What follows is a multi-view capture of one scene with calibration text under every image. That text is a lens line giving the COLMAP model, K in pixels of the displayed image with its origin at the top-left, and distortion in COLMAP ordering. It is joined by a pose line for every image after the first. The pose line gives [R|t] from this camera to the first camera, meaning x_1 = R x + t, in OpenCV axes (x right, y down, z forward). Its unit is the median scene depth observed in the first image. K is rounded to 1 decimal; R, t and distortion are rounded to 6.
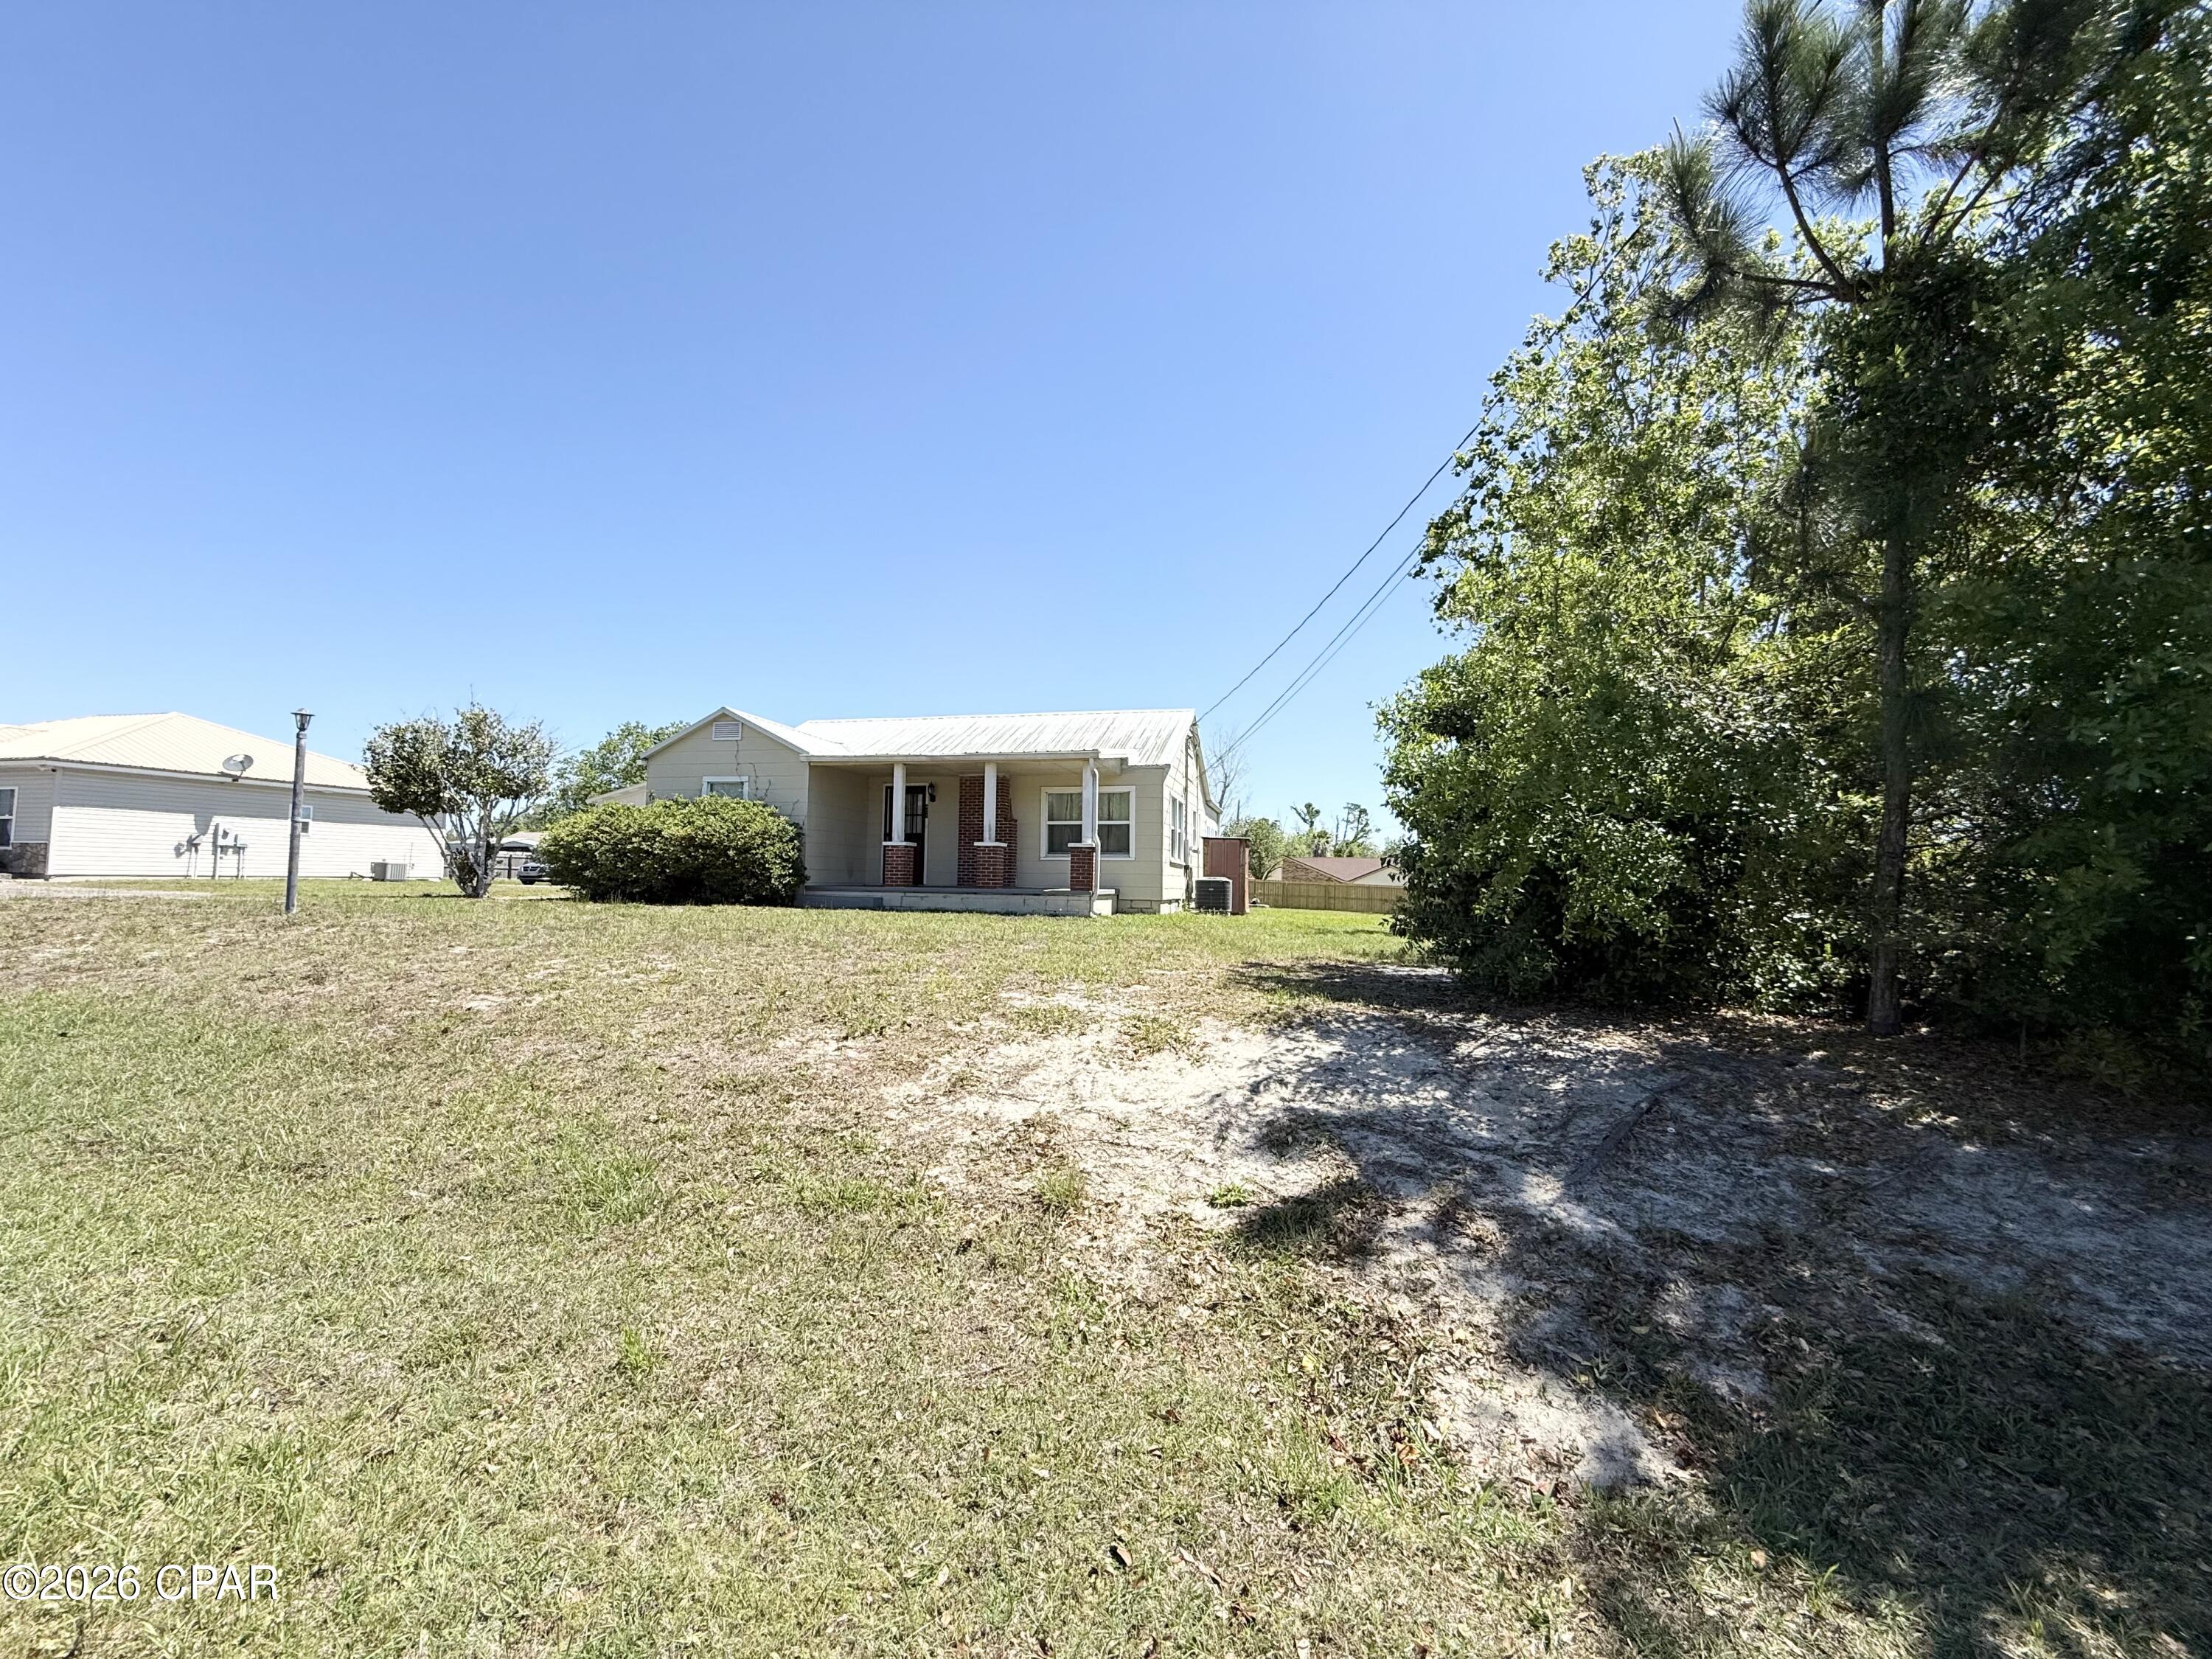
lens RADIAL K [[880.1, 0, 1106.0], [0, 880.1, 829.5], [0, 0, 1]] dist [-0.002088, -0.000203]
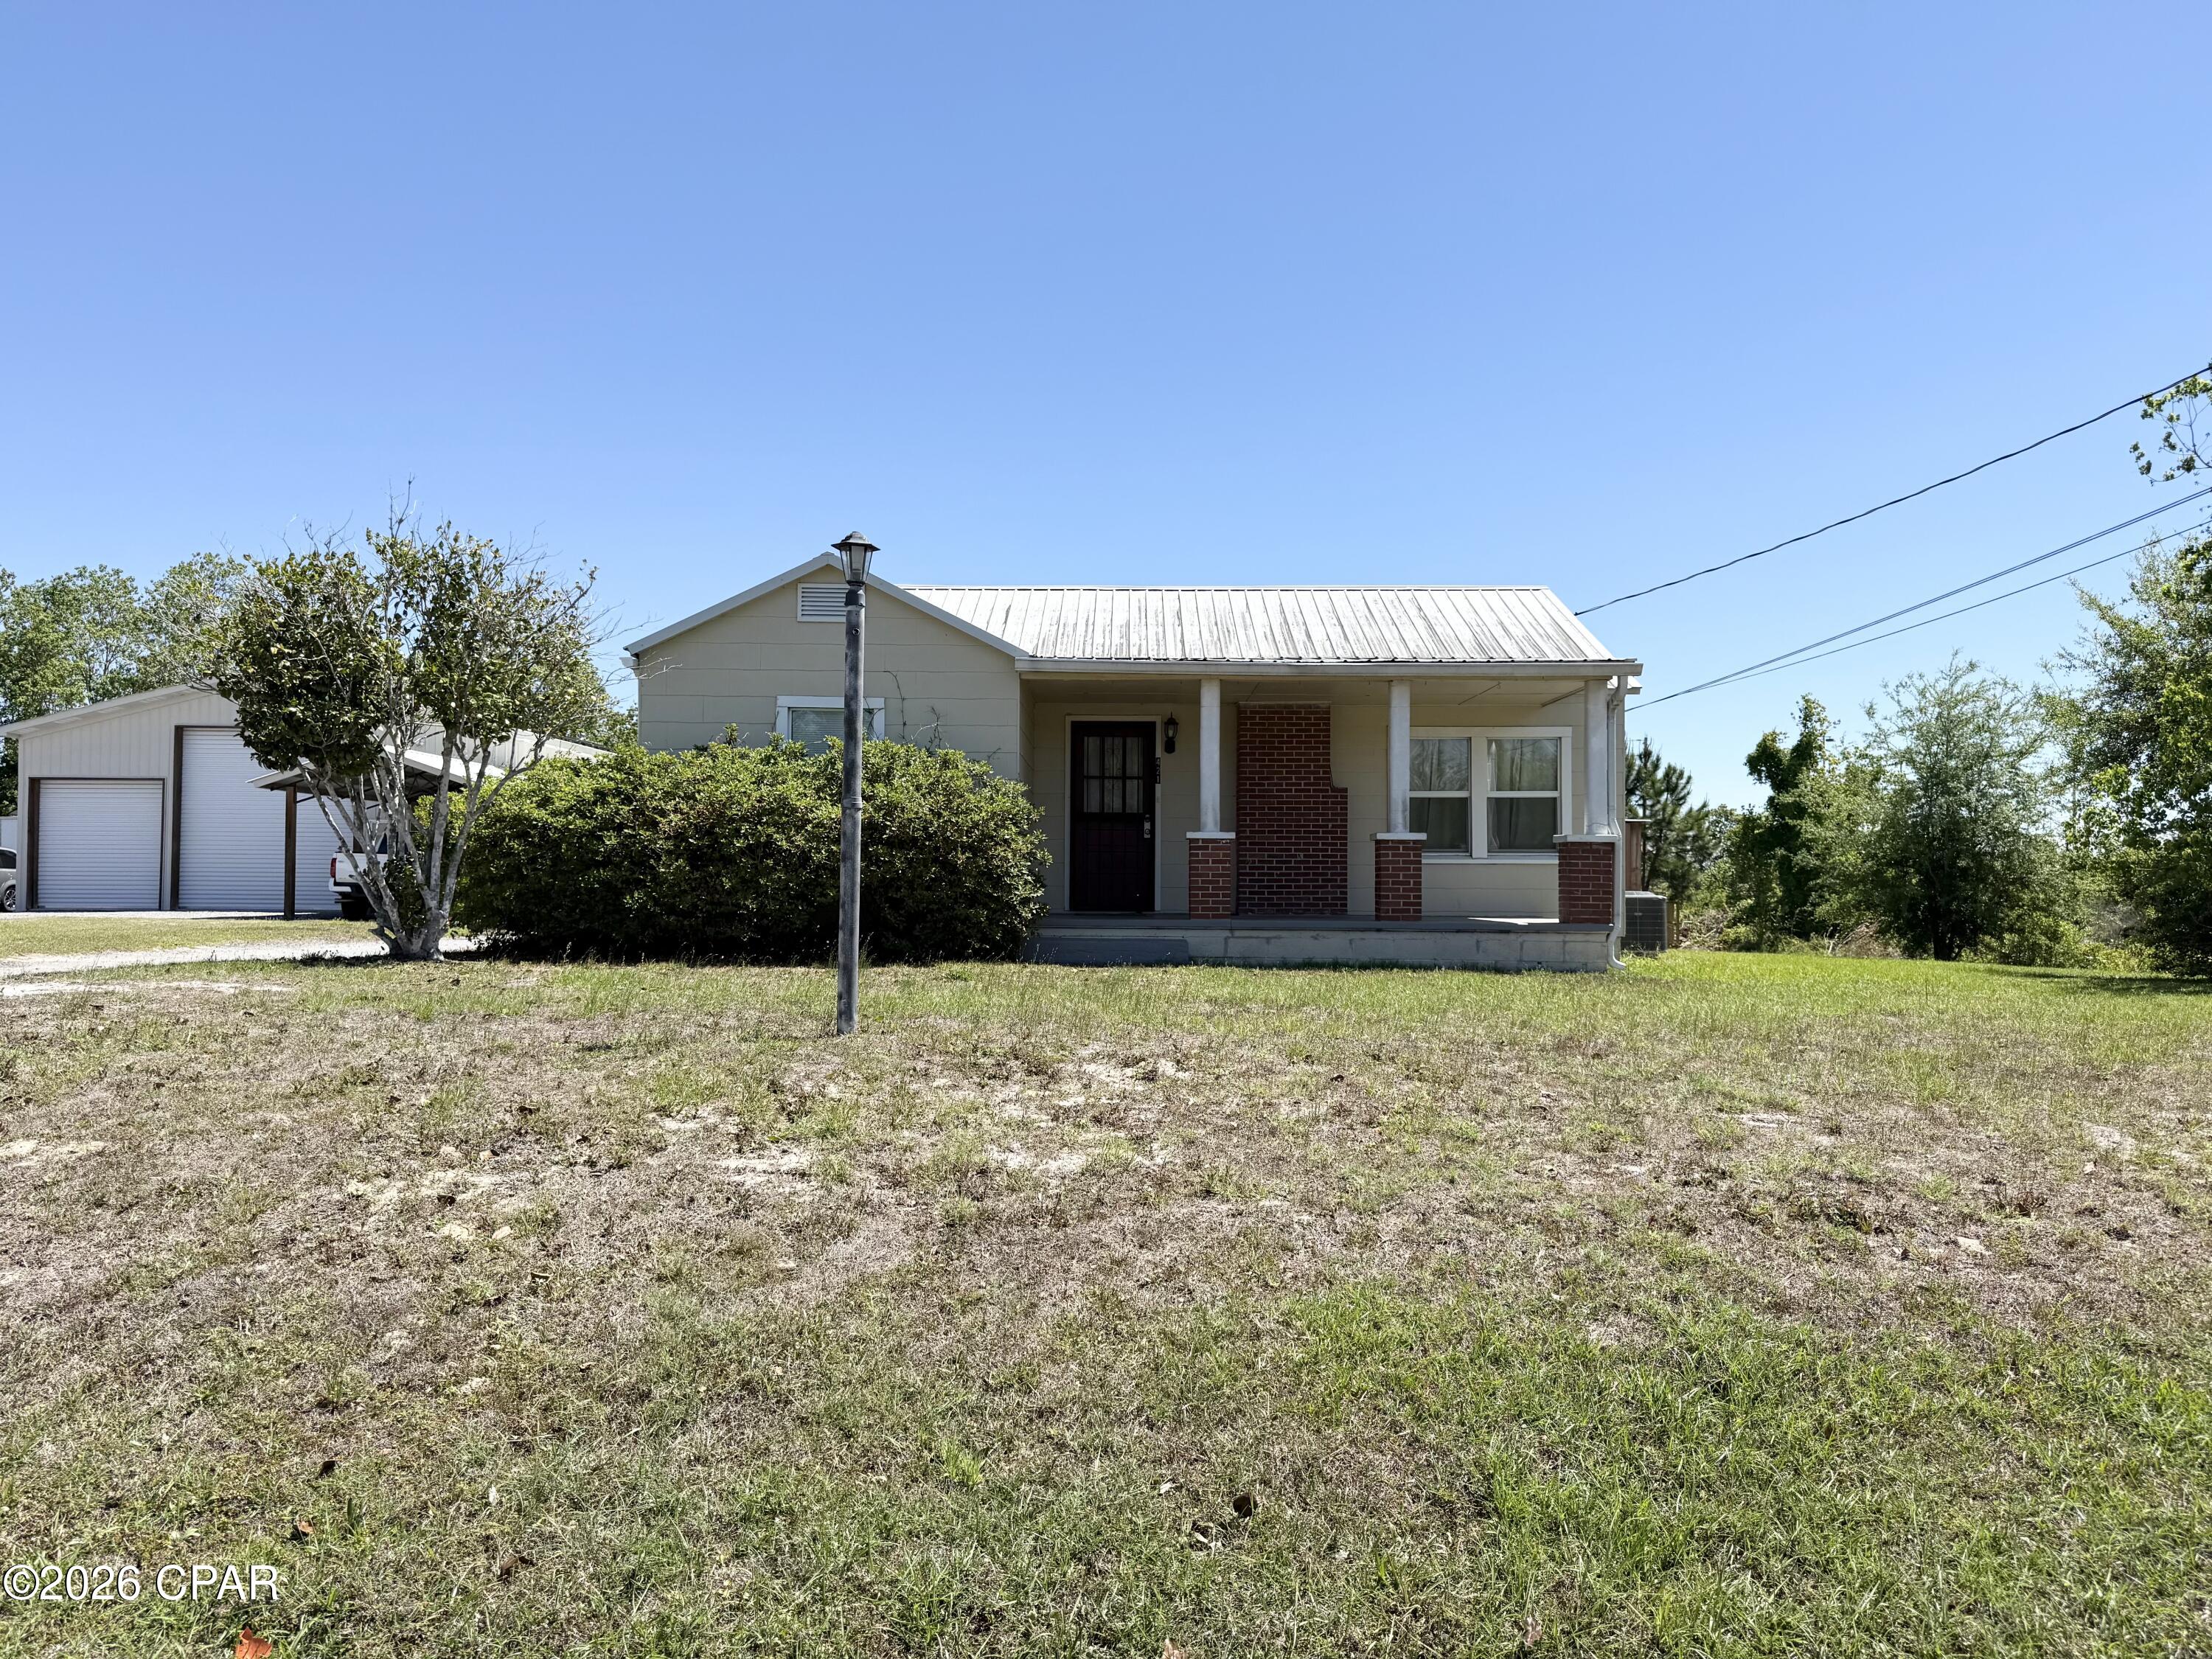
lens RADIAL K [[1512.0, 0, 1106.0], [0, 1512.0, 829.5], [0, 0, 1]] dist [-0.001341, -0.000587]
pose [[0.977620, -0.000694, 0.210377, -0.470862], [-0.004238, 0.999727, 0.022990, -0.006980], [-0.210335, -0.023367, 0.977350, 0.151746]]
